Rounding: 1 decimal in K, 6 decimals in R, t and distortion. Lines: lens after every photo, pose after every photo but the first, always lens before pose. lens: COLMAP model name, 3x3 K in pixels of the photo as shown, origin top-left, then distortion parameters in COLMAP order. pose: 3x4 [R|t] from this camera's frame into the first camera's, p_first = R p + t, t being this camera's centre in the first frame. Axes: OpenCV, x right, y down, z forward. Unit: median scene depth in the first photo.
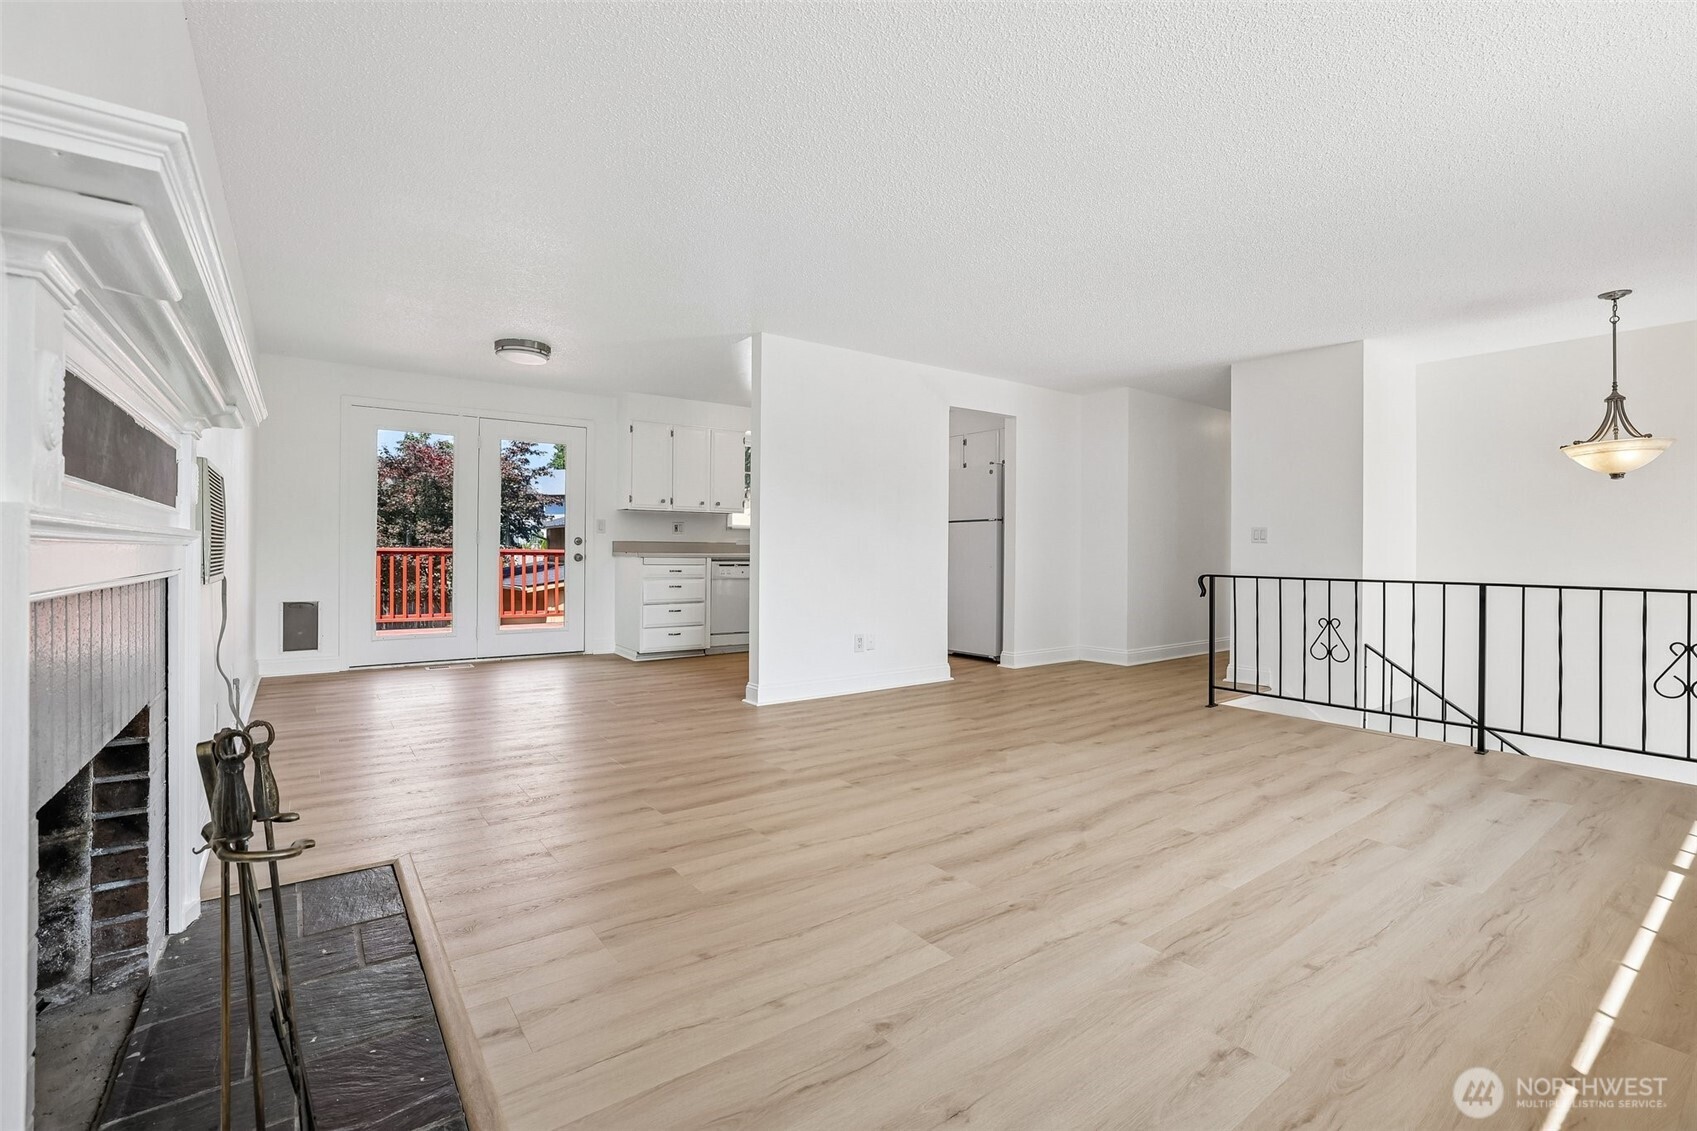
lens RADIAL K [[752.1, 0, 842.4], [0, 752.1, 560.8], [0, 0, 1]] dist [-0.032408, 0.001016]
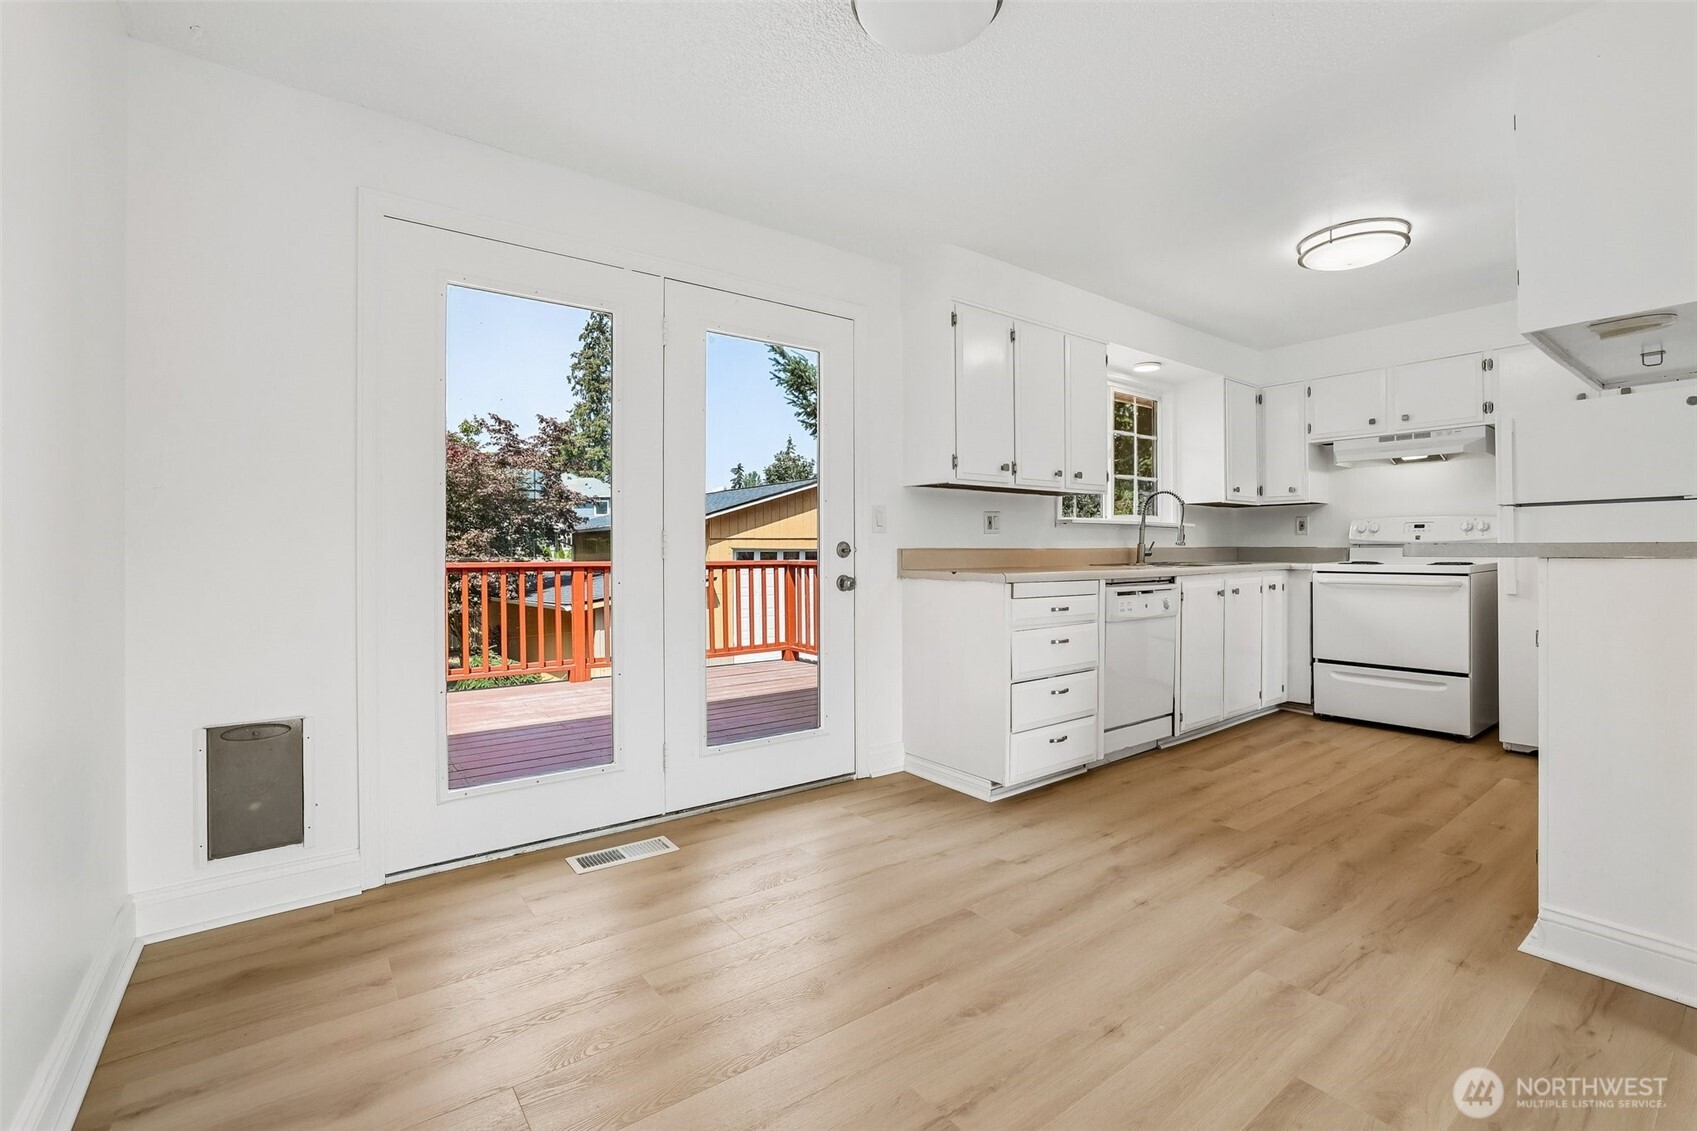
lens RADIAL K [[752.1, 0, 840.5], [0, 752.1, 559.2], [0, 0, 1]] dist [-0.032408, 0.001016]
pose [[0.999877, -0.010617, 0.011505, -0.350749], [0.010703, 0.999915, -0.007507, -0.015779], [-0.011424, 0.007629, 0.999906, 0.496935]]
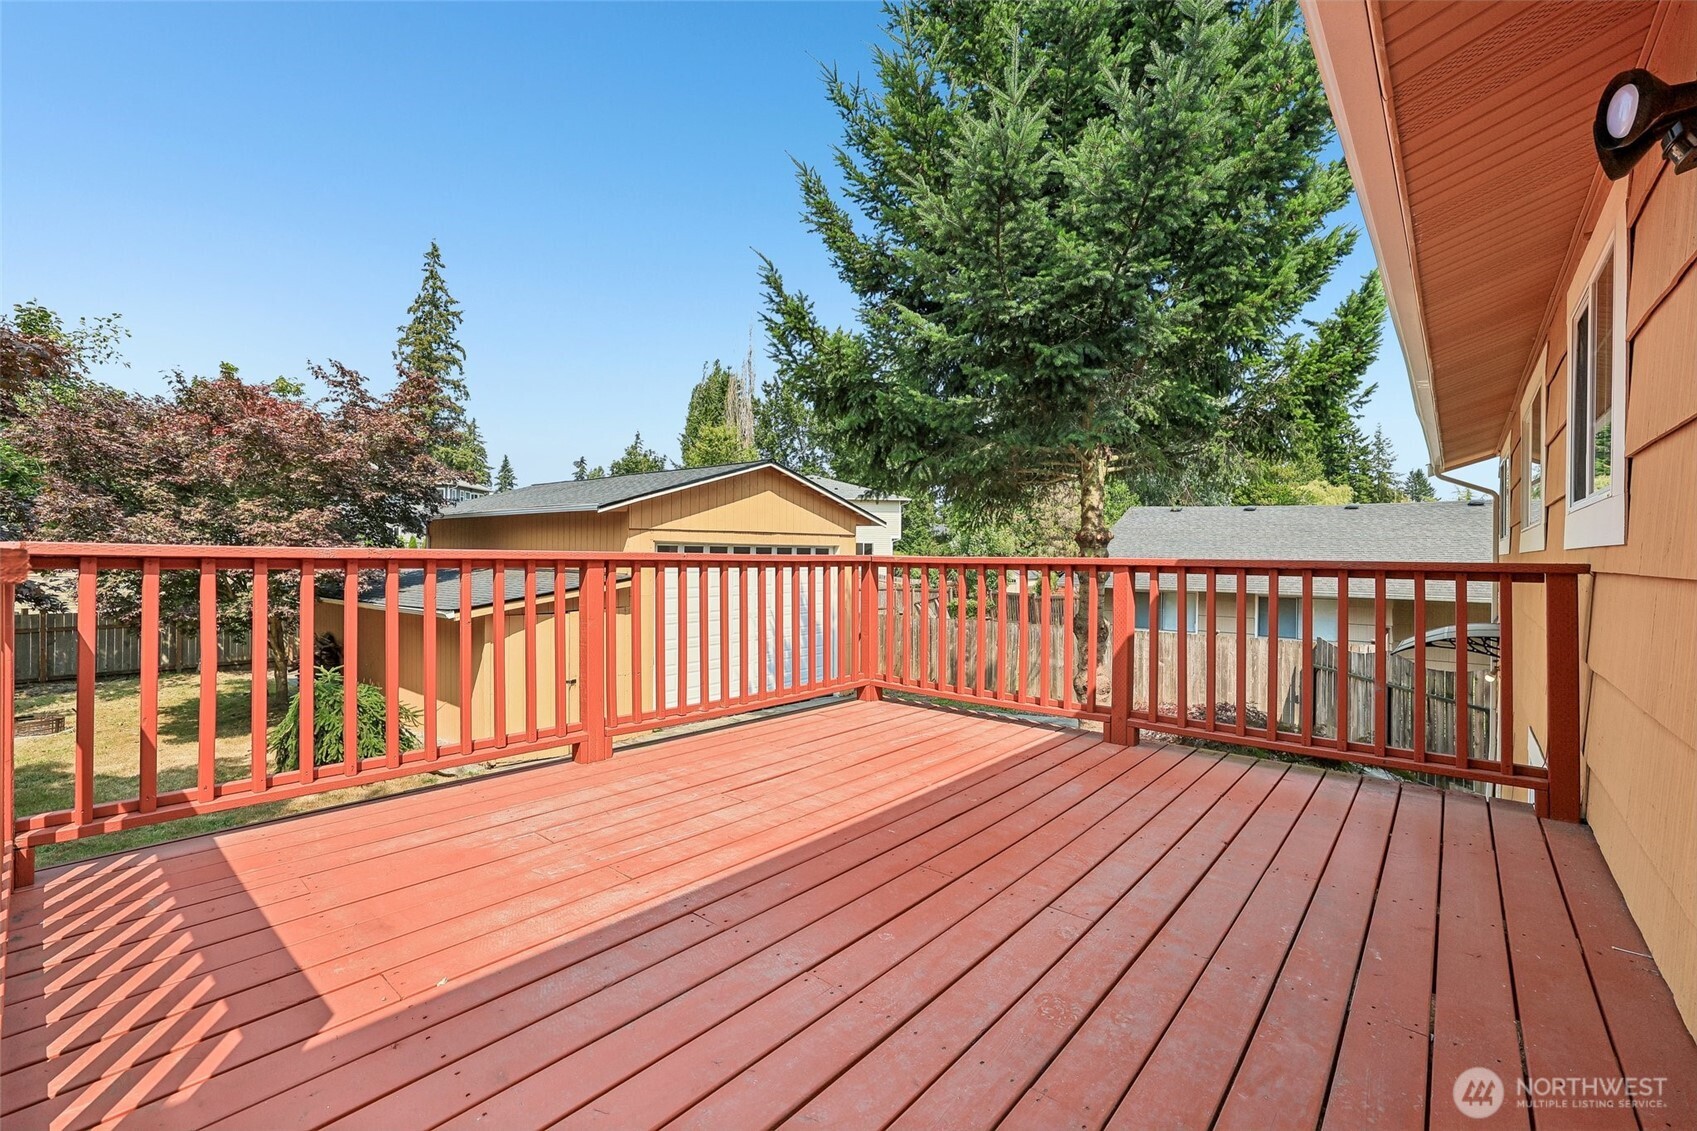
lens RADIAL K [[752.1, 0, 850.6], [0, 752.1, 551.6], [0, 0, 1]] dist [-0.032408, 0.001016]
pose [[0.975813, 0.008540, 0.218440, -0.575312], [-0.004948, 0.999843, -0.016986, -0.014112], [-0.218551, 0.015494, 0.975702, 0.832025]]
